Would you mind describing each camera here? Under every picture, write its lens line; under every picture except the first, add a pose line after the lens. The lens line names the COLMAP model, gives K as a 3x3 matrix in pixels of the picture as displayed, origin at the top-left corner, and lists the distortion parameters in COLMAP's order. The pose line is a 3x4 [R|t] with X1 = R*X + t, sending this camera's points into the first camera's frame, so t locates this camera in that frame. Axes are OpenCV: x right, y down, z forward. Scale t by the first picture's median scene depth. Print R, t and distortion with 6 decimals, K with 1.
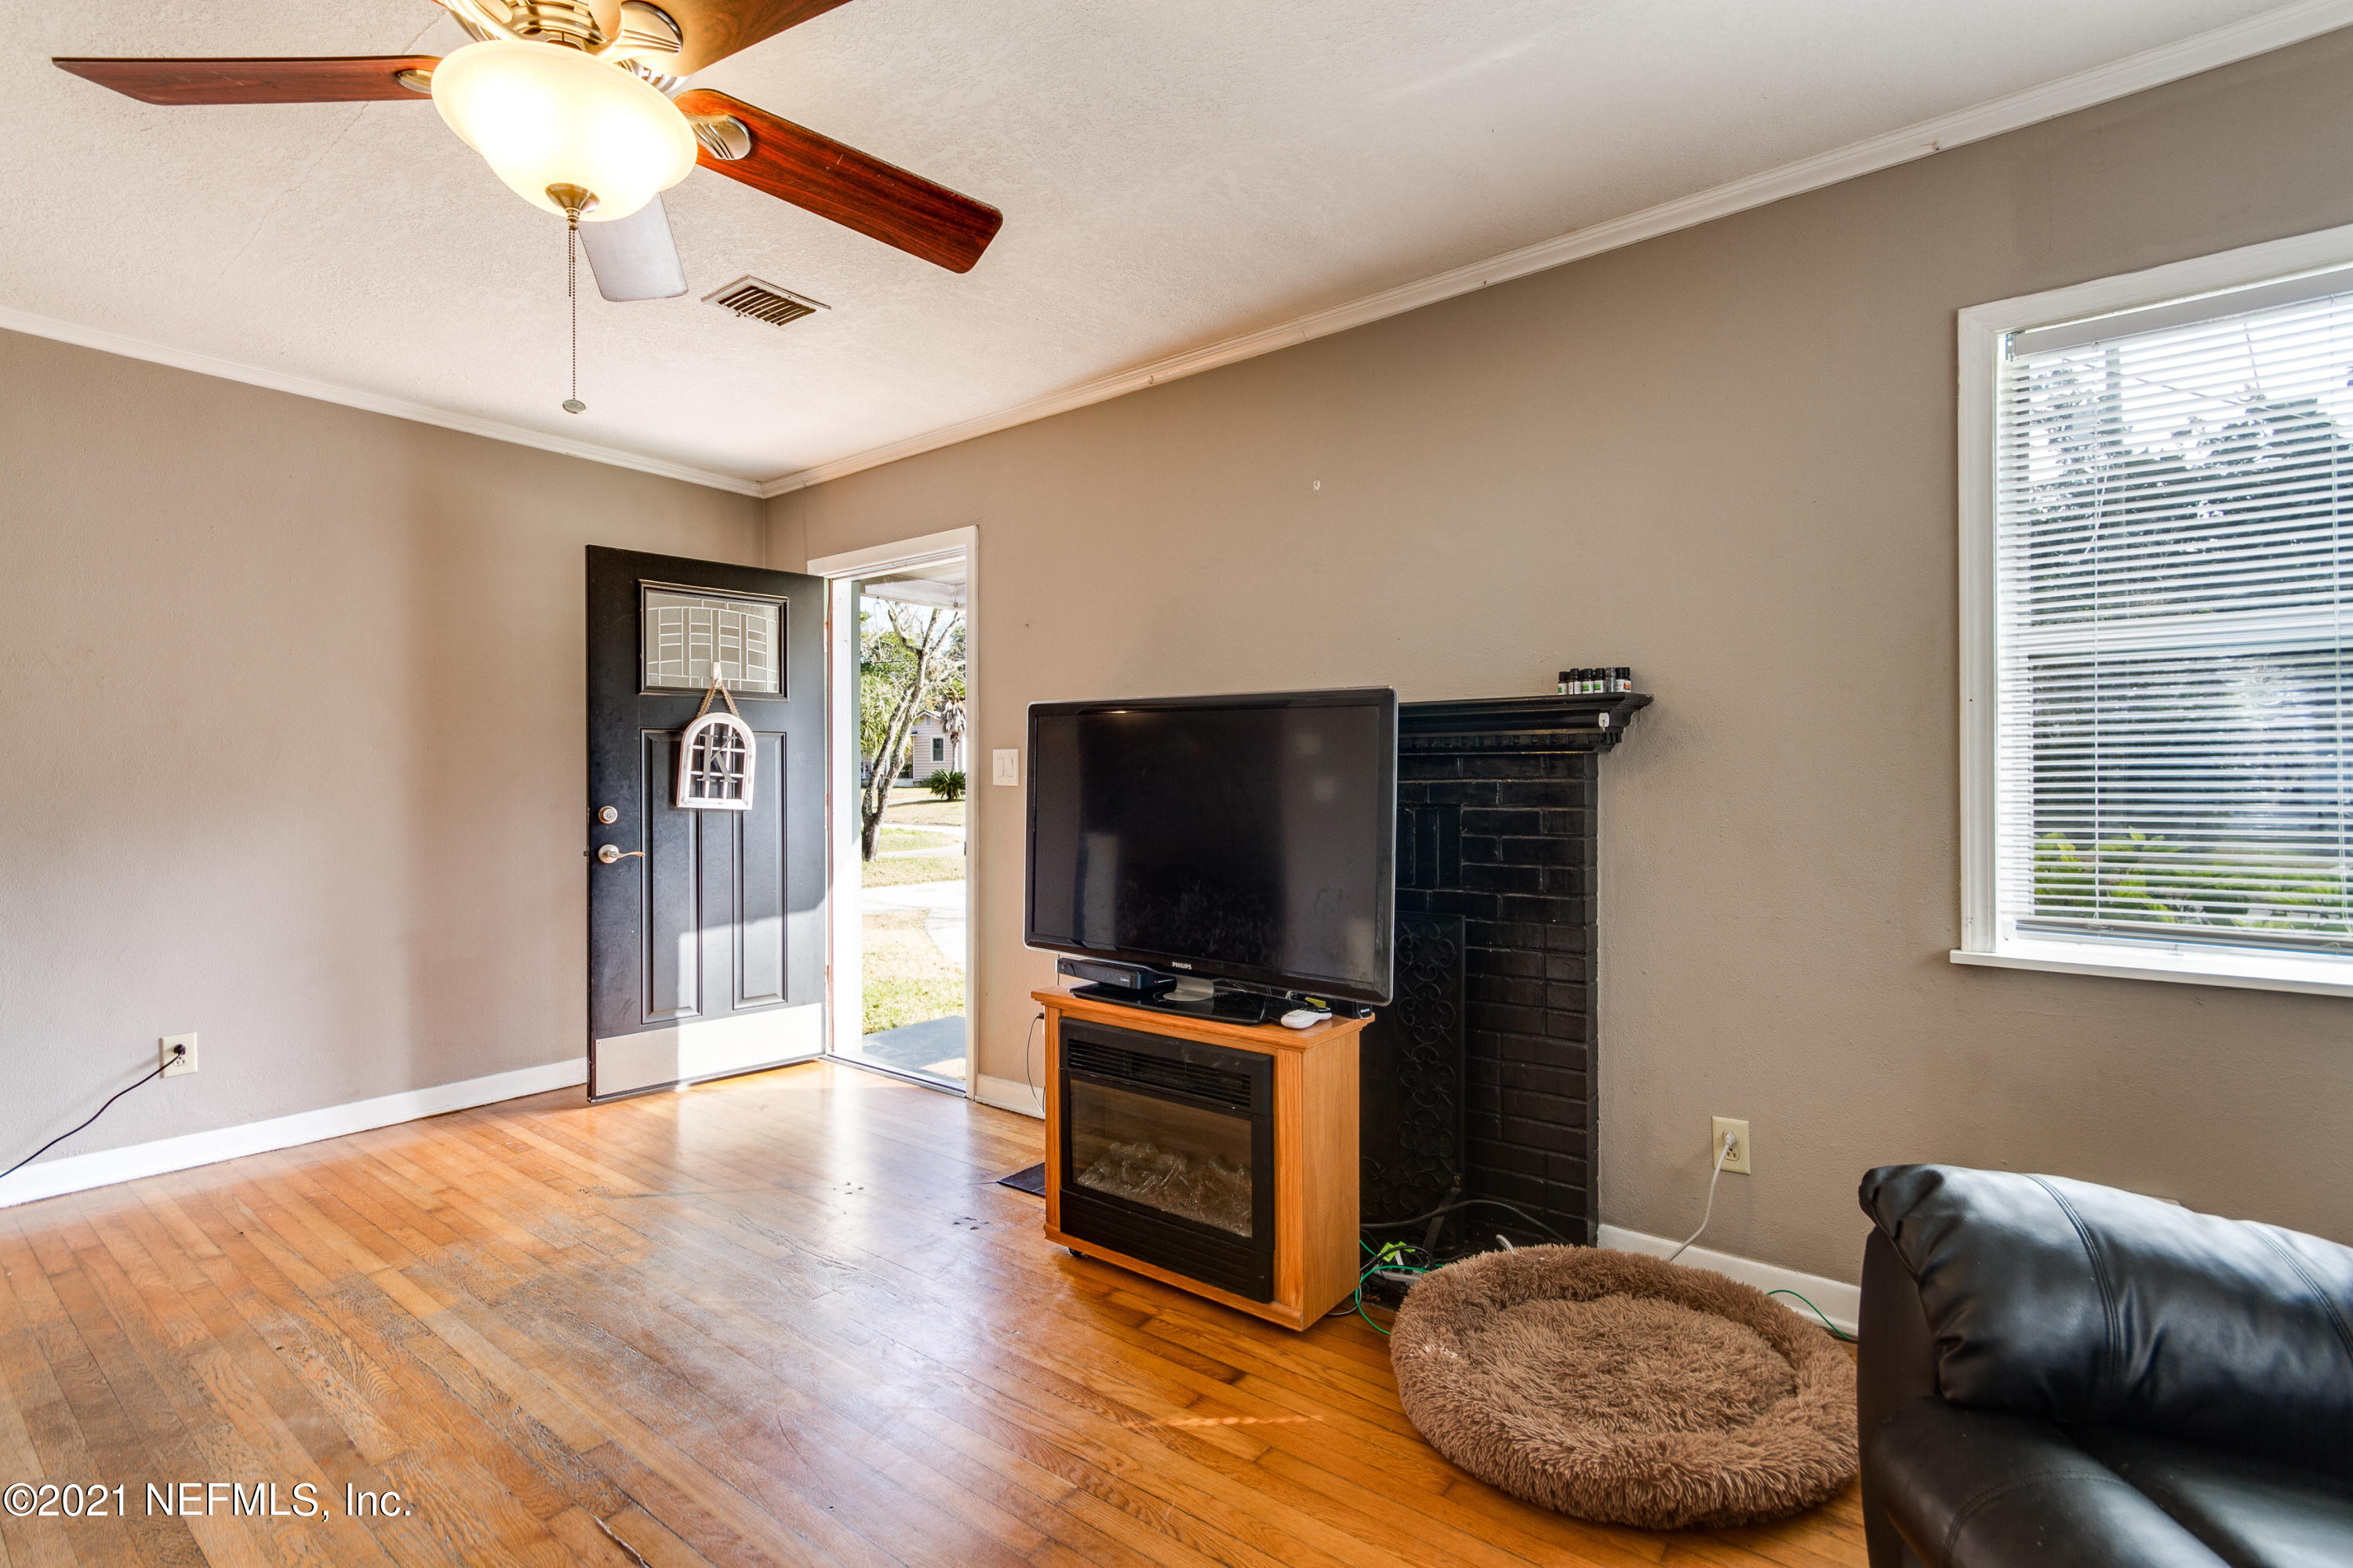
lens RADIAL K [[1087.1, 0, 1183.6], [0, 1087.1, 777.1], [0, 0, 1]] dist [0.007982, 0.000084]
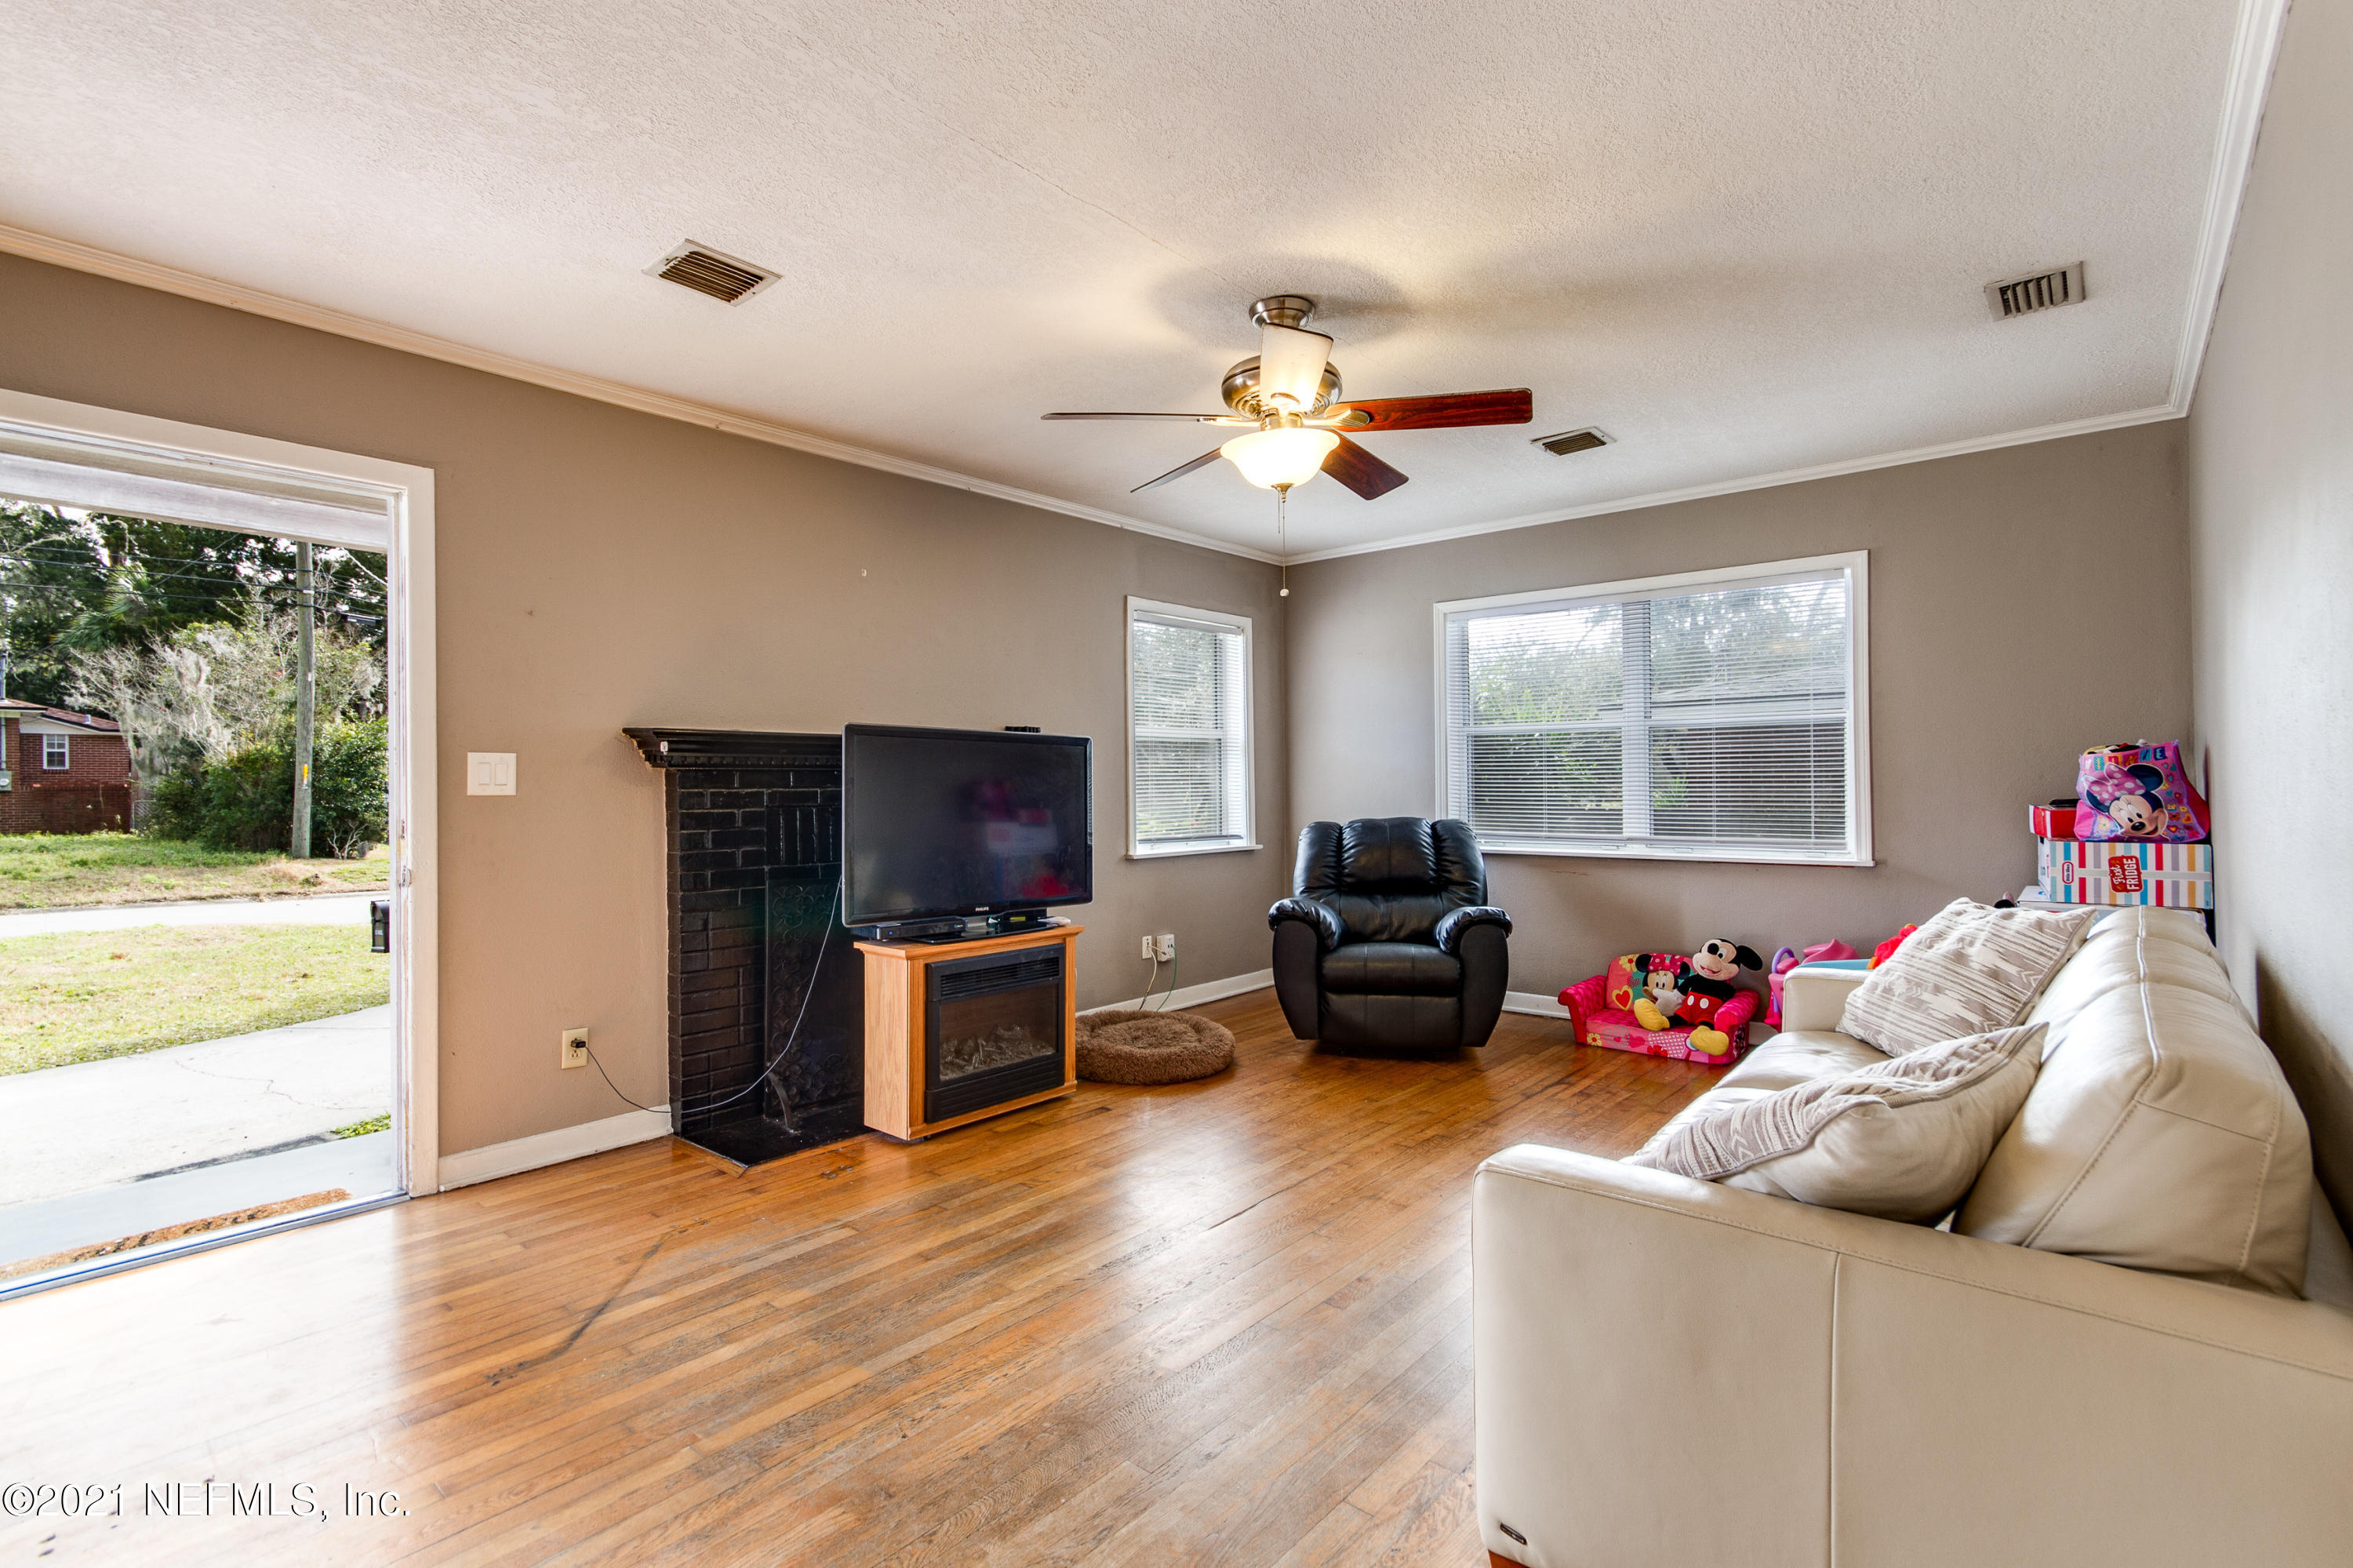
lens RADIAL K [[1087.1, 0, 1173.0], [0, 1087.1, 778.9], [0, 0, 1]] dist [0.007982, 0.000084]
pose [[0.057395, 0.005383, 0.998337, -0.931700], [0.004317, 0.999975, -0.005640, 0.001484], [-0.998342, 0.004634, 0.057370, 0.405533]]
